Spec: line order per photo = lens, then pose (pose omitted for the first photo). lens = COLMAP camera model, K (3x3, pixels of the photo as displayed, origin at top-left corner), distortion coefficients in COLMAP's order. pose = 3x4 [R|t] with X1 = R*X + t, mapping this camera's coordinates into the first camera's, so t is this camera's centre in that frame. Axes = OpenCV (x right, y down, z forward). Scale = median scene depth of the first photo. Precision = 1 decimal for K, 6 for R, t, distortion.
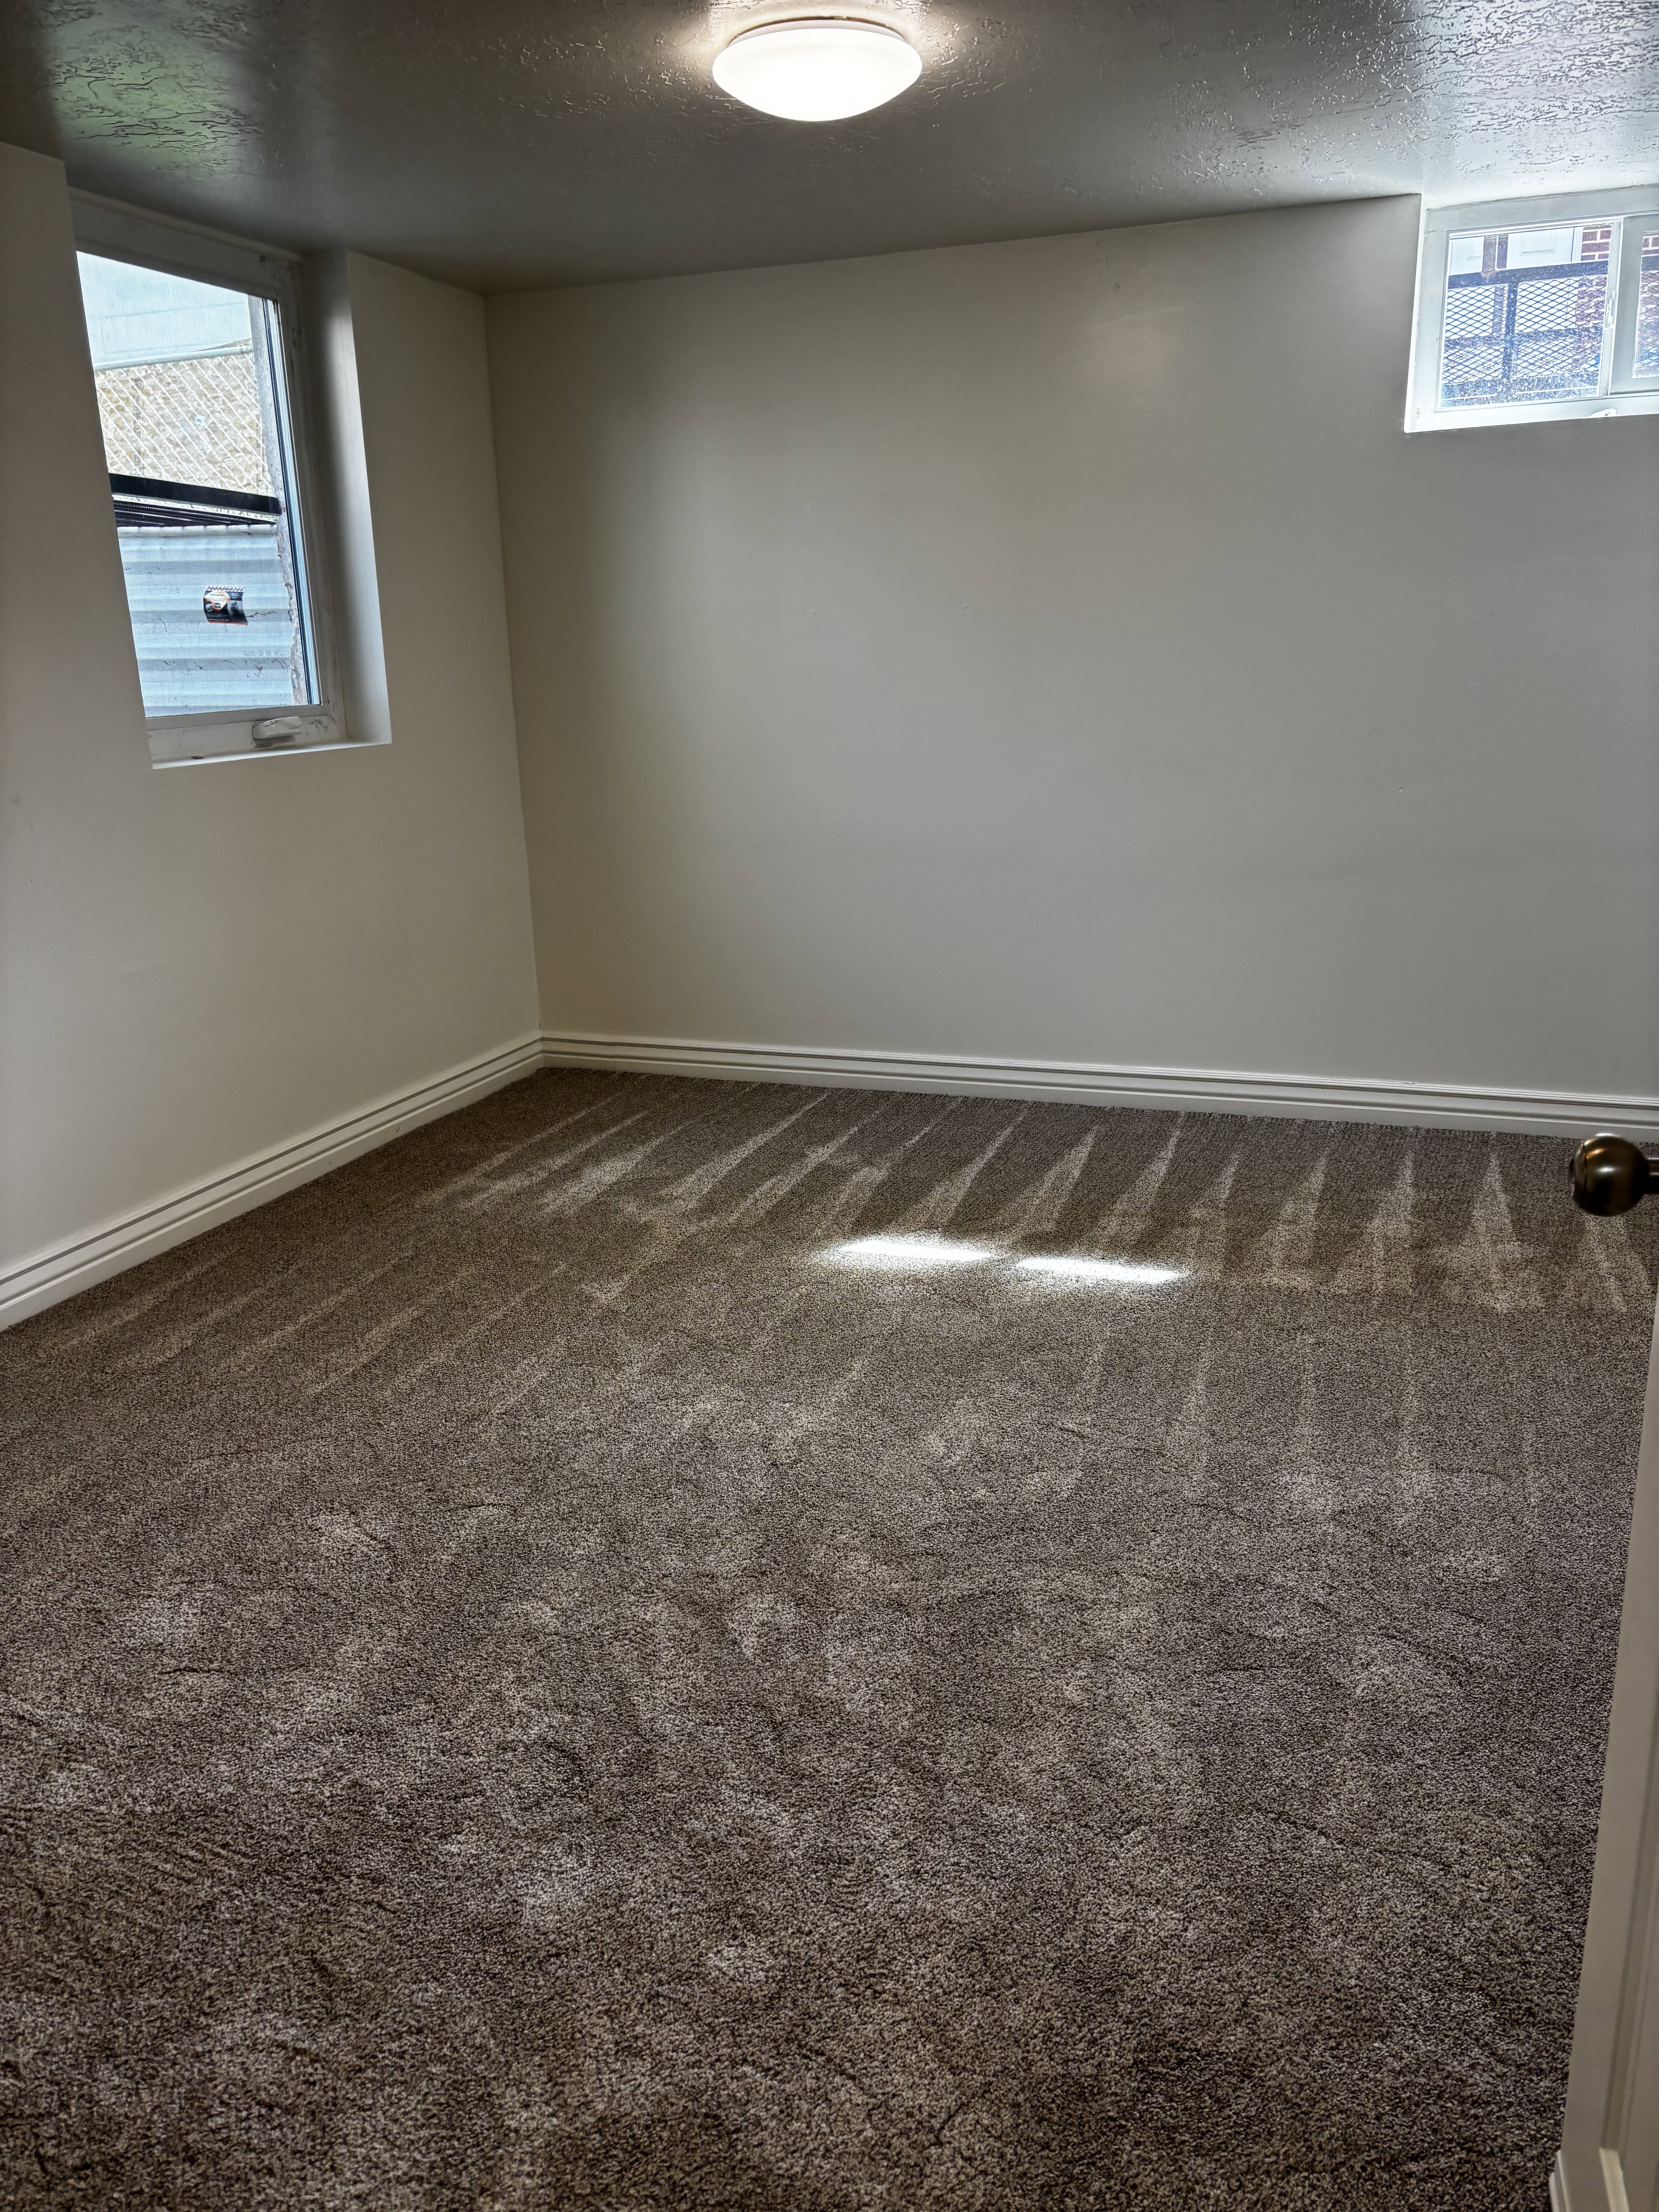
lens RADIAL K [[1707.6, 0, 819.2], [0, 1707.6, 1119.1], [0, 0, 1]] dist [0.056989, -0.065959]
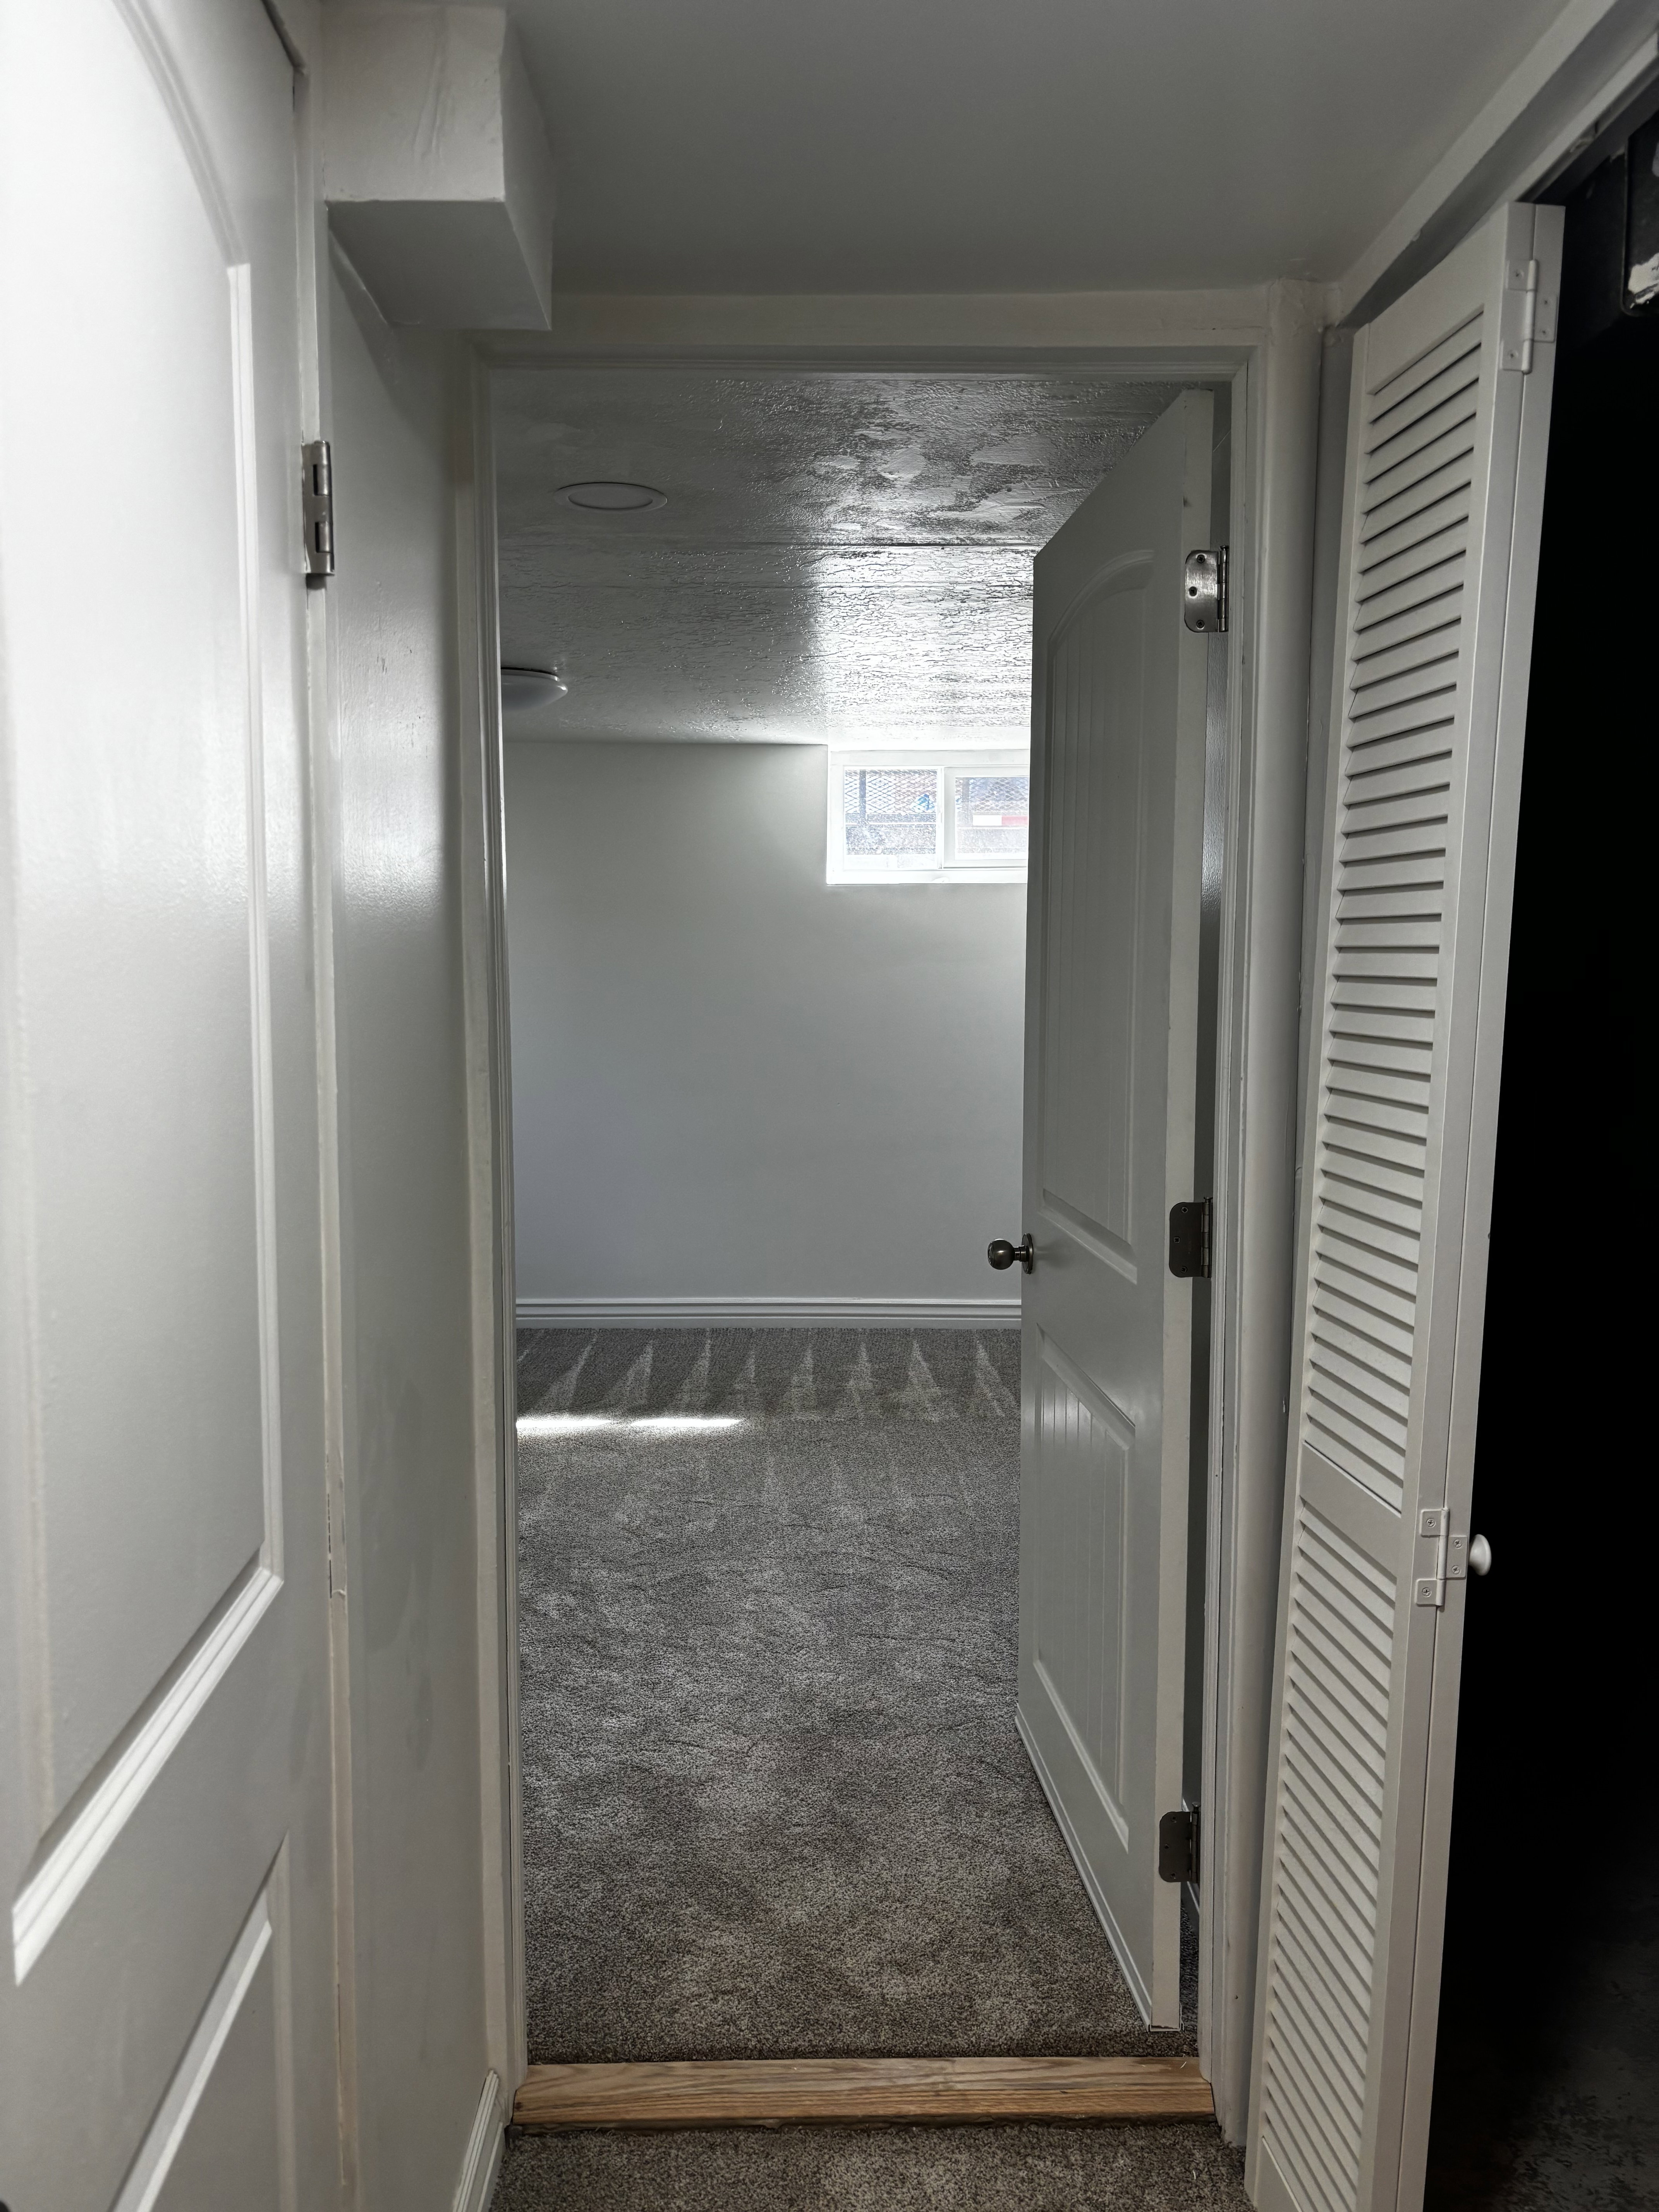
lens RADIAL K [[1707.6, 0, 814.9], [0, 1707.6, 1105.8], [0, 0, 1]] dist [0.056989, -0.065959]
pose [[0.938870, -0.006643, 0.344207, -0.252596], [0.068953, 0.983183, -0.169105, 0.080674], [-0.337295, 0.182502, 0.923539, -0.484062]]
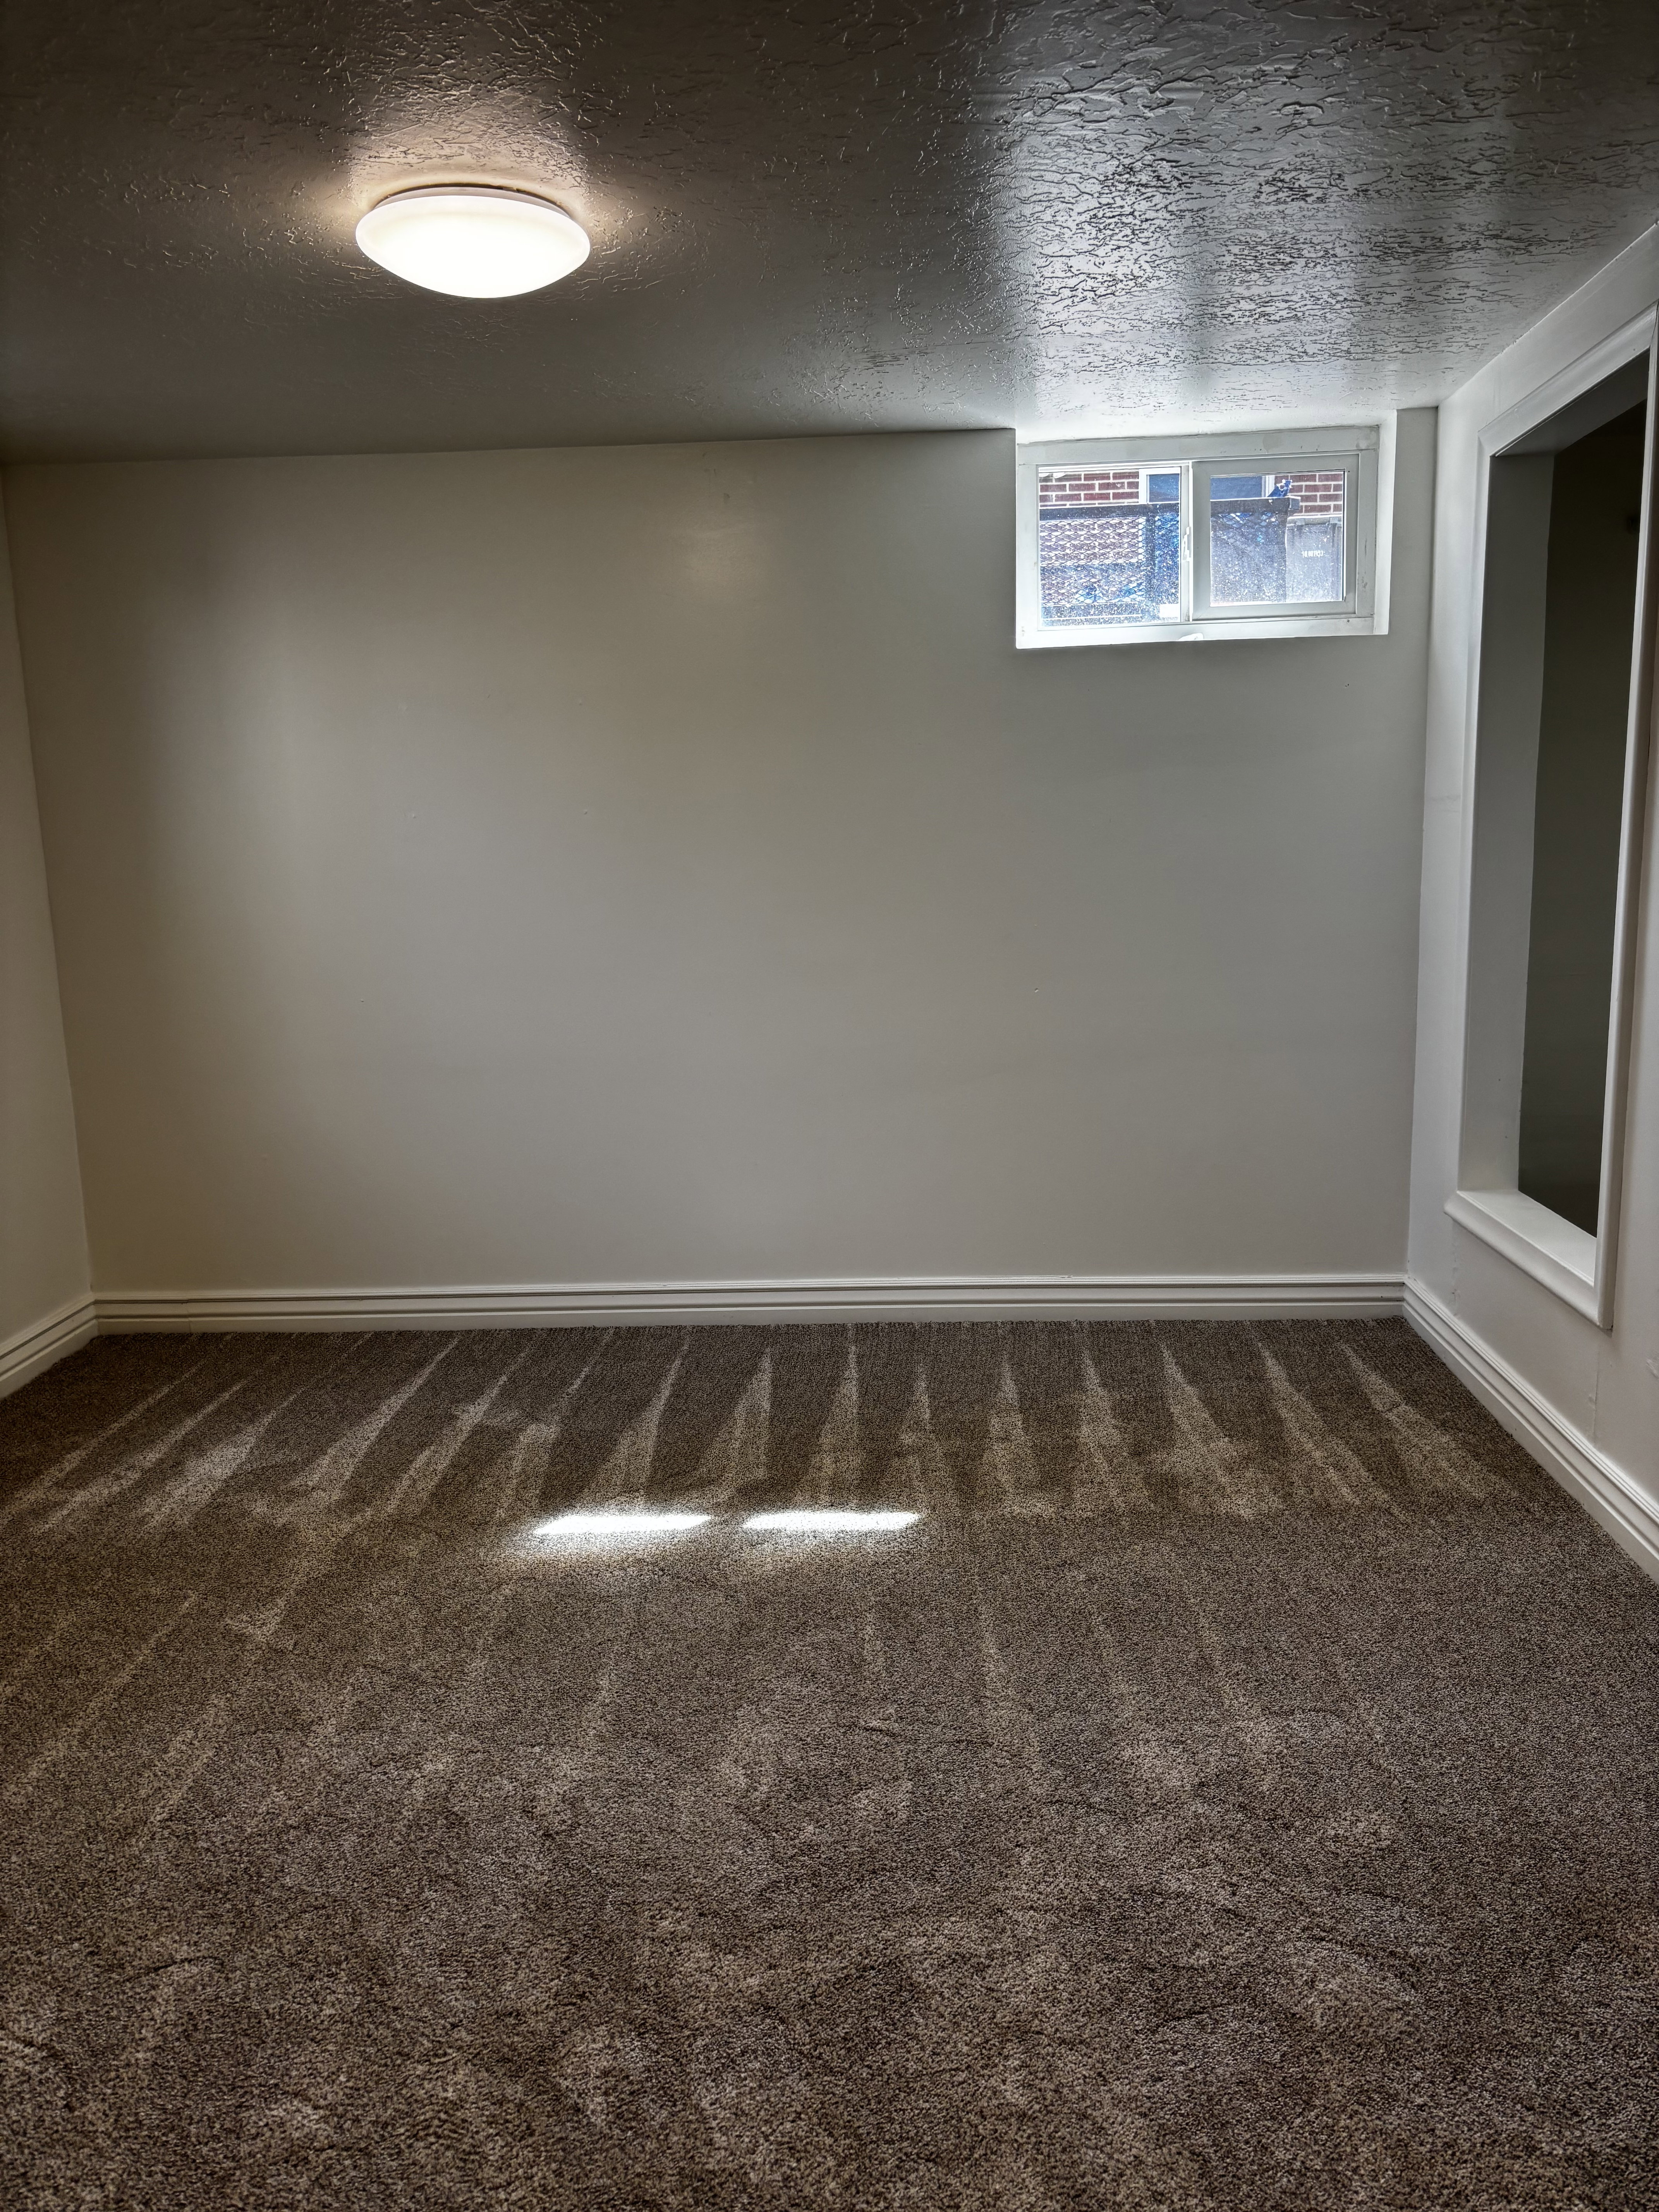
lens RADIAL K [[1707.6, 0, 841.8], [0, 1707.6, 1112.8], [0, 0, 1]] dist [0.056989, -0.065959]
pose [[0.951689, -0.052135, 0.302604, -0.100724], [0.085854, 0.991356, -0.099212, -0.037493], [-0.294816, 0.120399, 0.947939, 0.112947]]
